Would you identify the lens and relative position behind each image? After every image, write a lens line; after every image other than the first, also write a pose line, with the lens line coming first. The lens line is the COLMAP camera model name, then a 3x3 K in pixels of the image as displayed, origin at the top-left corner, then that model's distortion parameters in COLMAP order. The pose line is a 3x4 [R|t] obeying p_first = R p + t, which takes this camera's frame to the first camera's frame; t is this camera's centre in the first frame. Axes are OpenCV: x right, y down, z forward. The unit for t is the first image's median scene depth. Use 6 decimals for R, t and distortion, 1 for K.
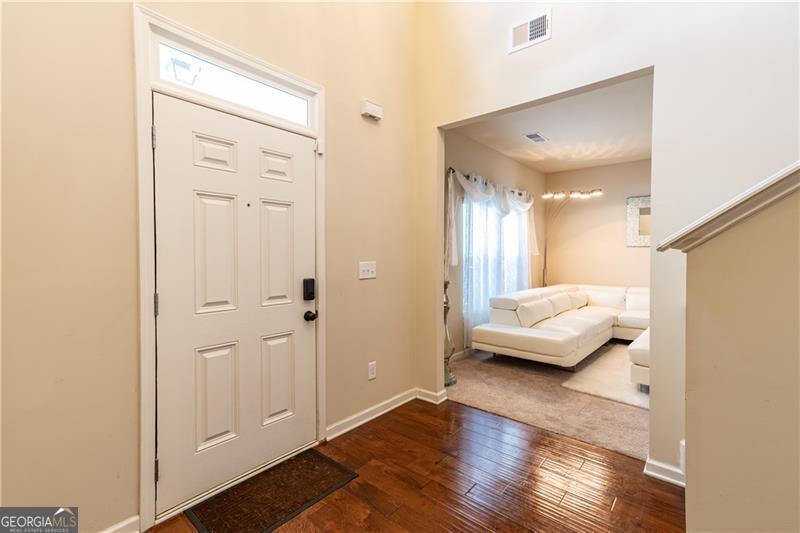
lens RADIAL K [[359.6, 0, 401.3], [0, 359.6, 261.8], [0, 0, 1]] dist [0.012543, 0.006947]
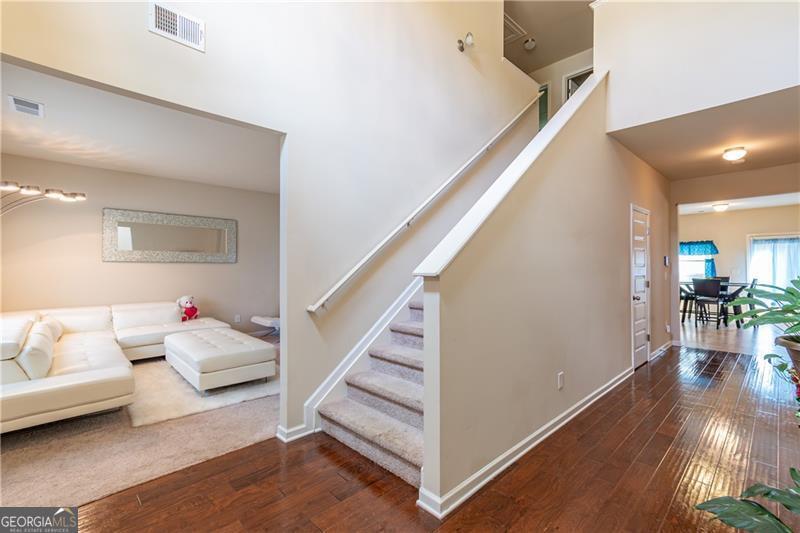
lens RADIAL K [[359.6, 0, 397.8], [0, 359.6, 265.0], [0, 0, 1]] dist [0.012543, 0.006947]
pose [[0.101420, -0.001203, 0.994843, -0.242601], [0.021168, 0.999775, -0.000949, -0.018567], [-0.994618, 0.021155, 0.101423, 0.193449]]
